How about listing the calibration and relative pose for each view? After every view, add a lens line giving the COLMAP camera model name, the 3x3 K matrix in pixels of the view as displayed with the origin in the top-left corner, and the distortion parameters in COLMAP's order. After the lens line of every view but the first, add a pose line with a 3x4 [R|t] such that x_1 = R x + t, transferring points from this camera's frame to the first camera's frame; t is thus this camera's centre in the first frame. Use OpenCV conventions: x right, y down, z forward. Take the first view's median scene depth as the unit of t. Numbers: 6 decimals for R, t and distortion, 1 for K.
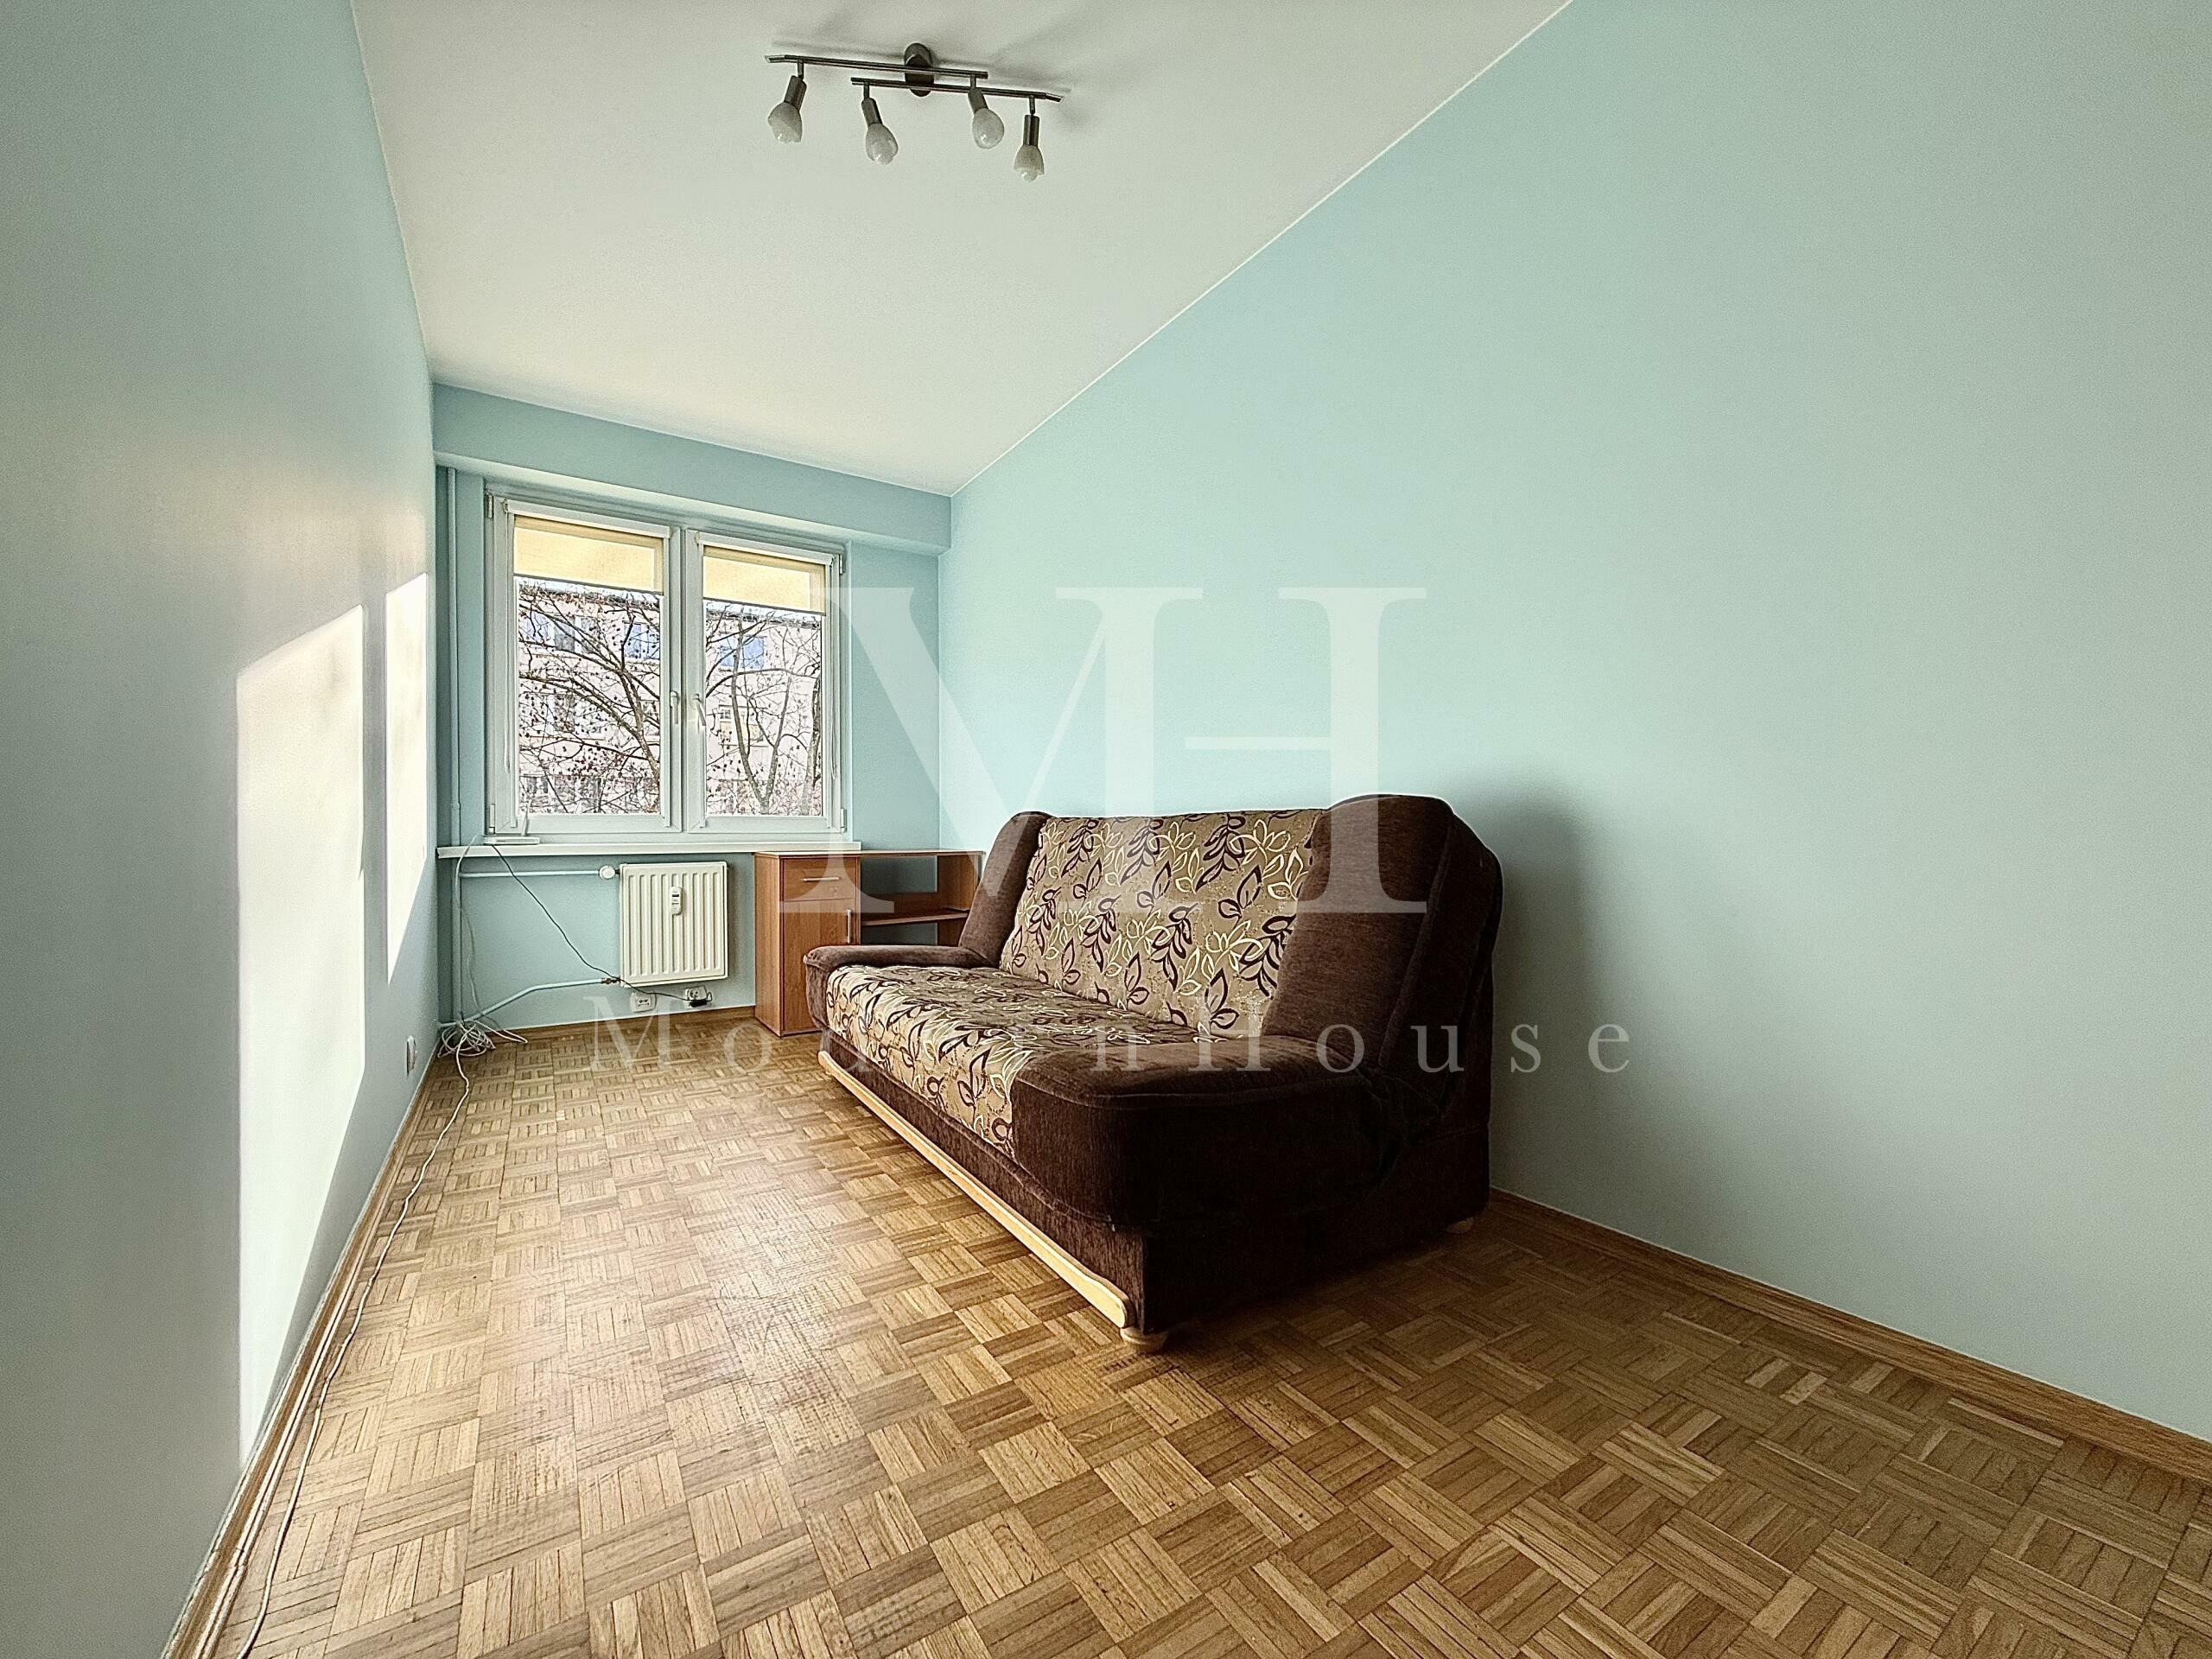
lens RADIAL K [[882.3, 0, 1100.0], [0, 882.3, 845.9], [0, 0, 1]] dist [0.001263, 0.000851]
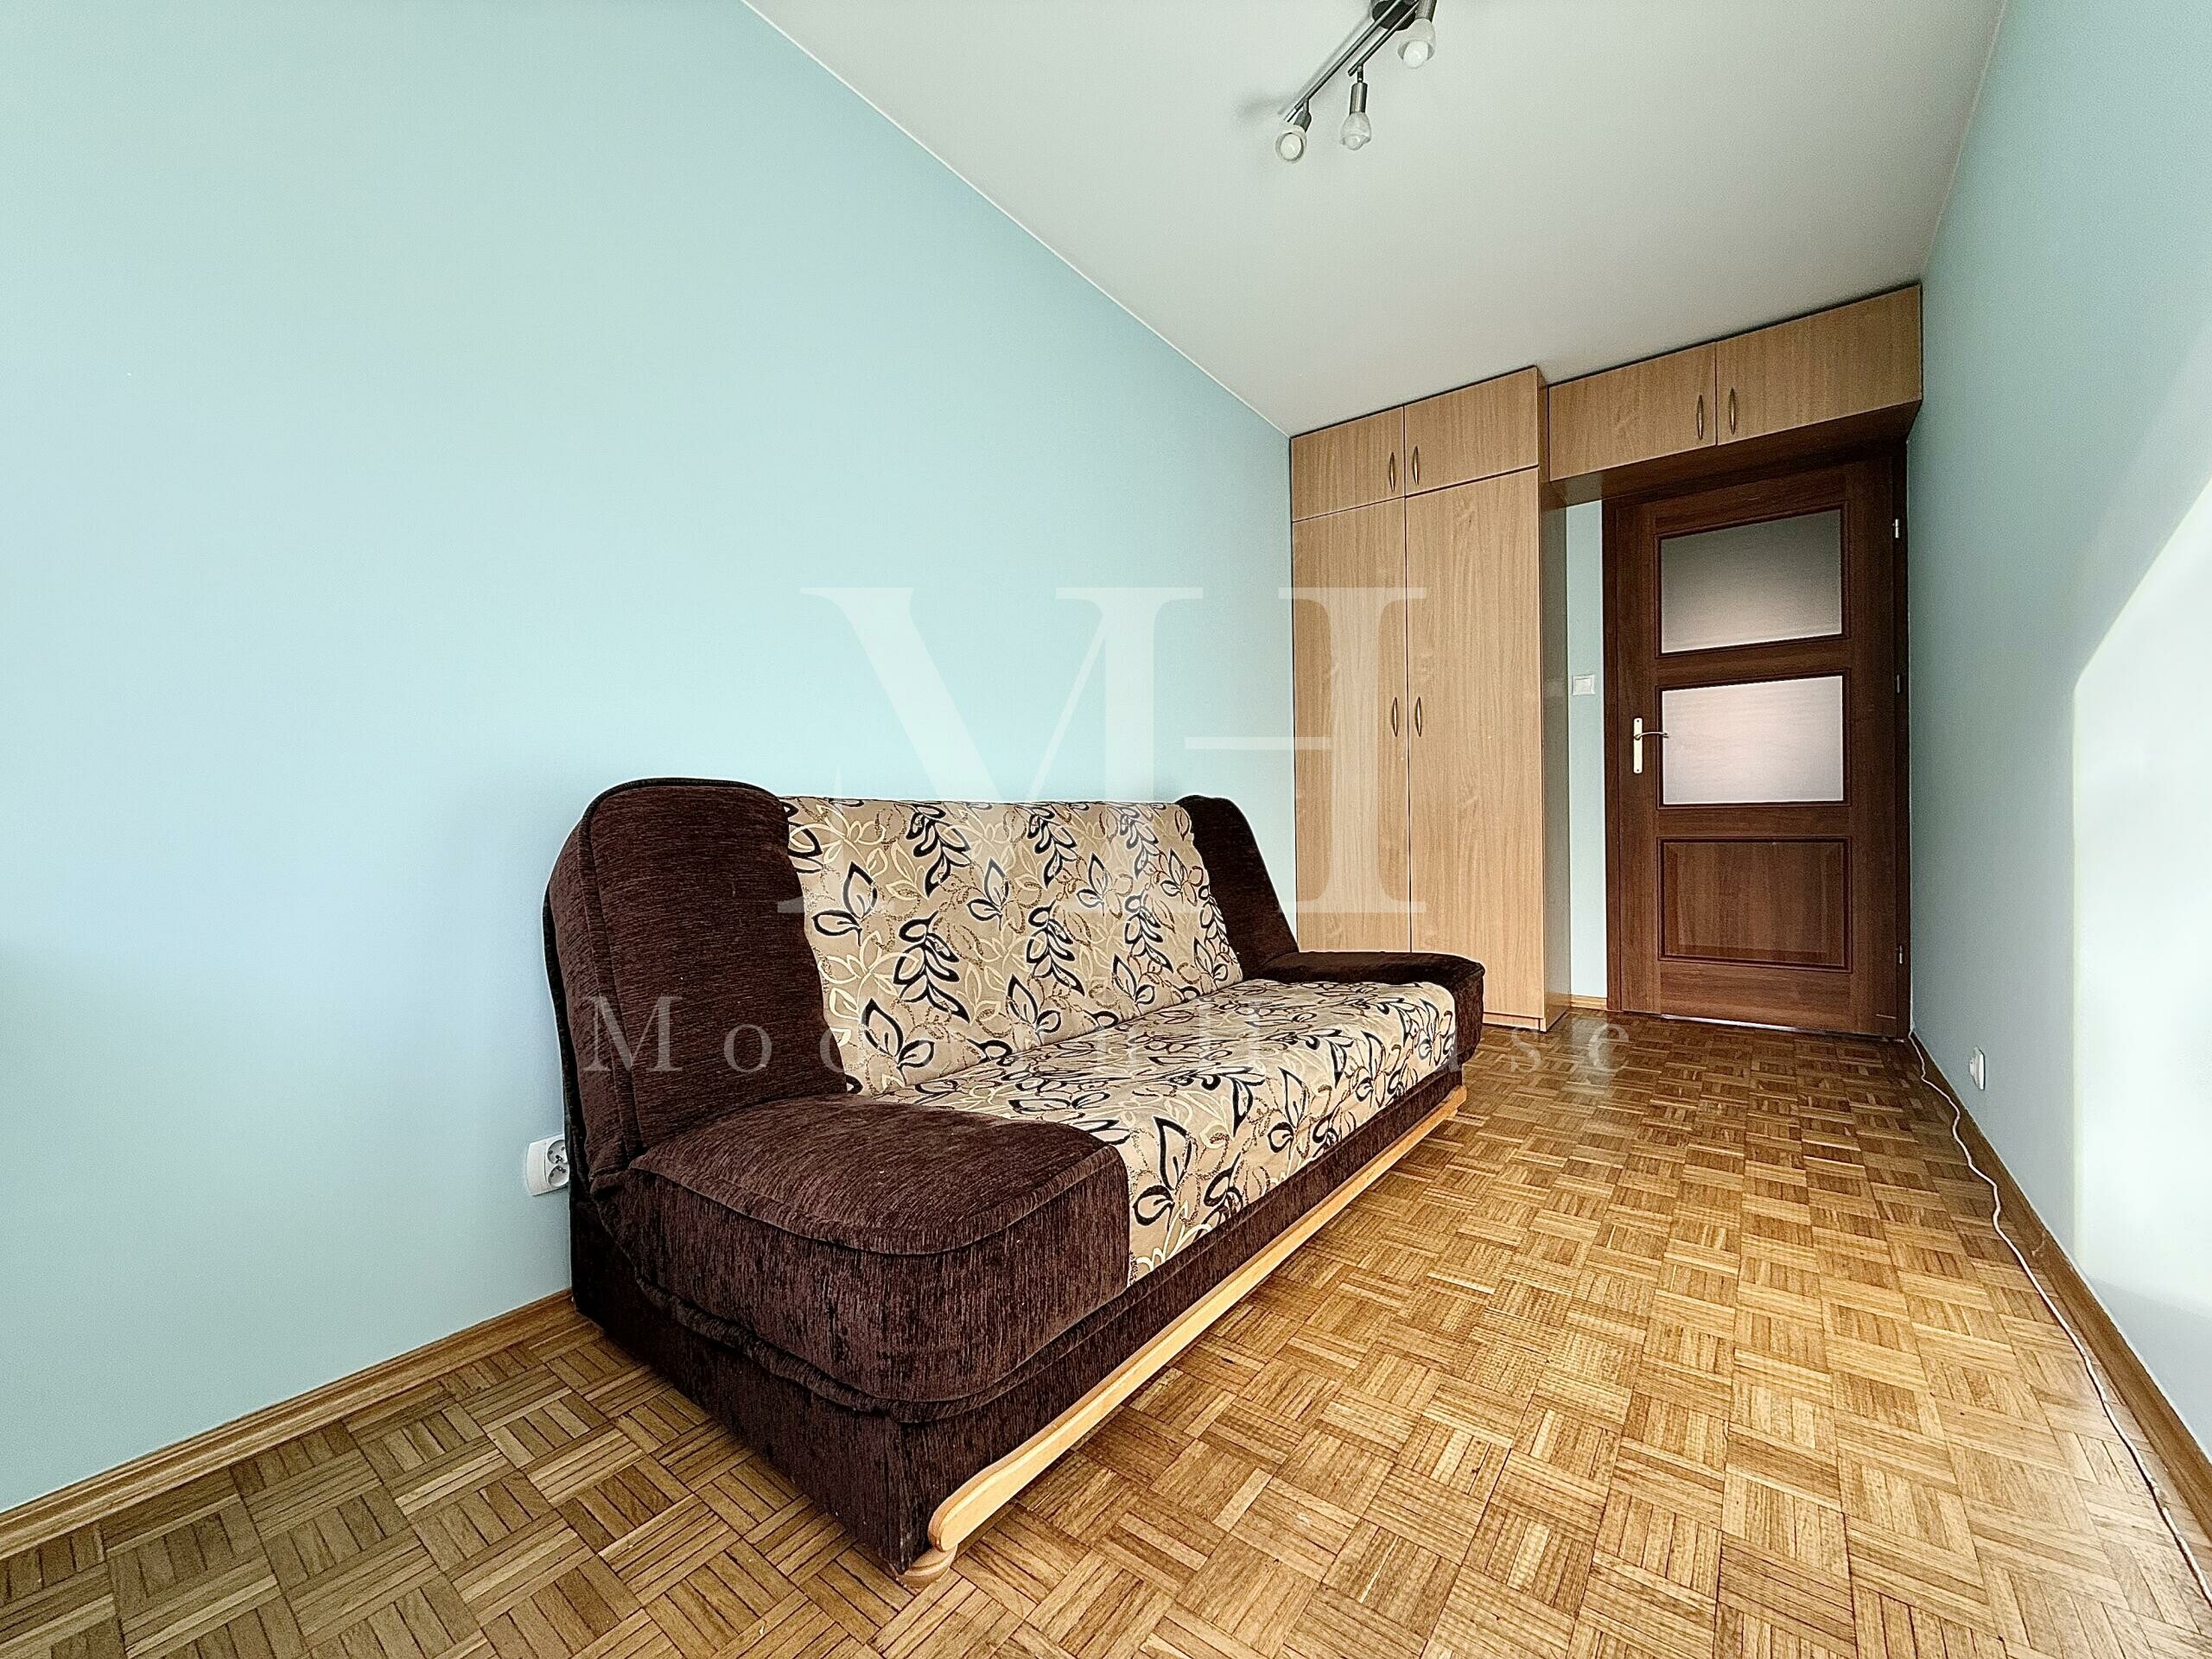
lens RADIAL K [[882.3, 0, 1116.8], [0, 882.3, 824.3], [0, 0, 1]] dist [0.001263, 0.000851]
pose [[-0.360081, 0.014064, 0.932815, -0.726921], [0.015577, 0.999838, -0.009062, -0.002827], [-0.932791, 0.011267, -0.360242, 1.211172]]
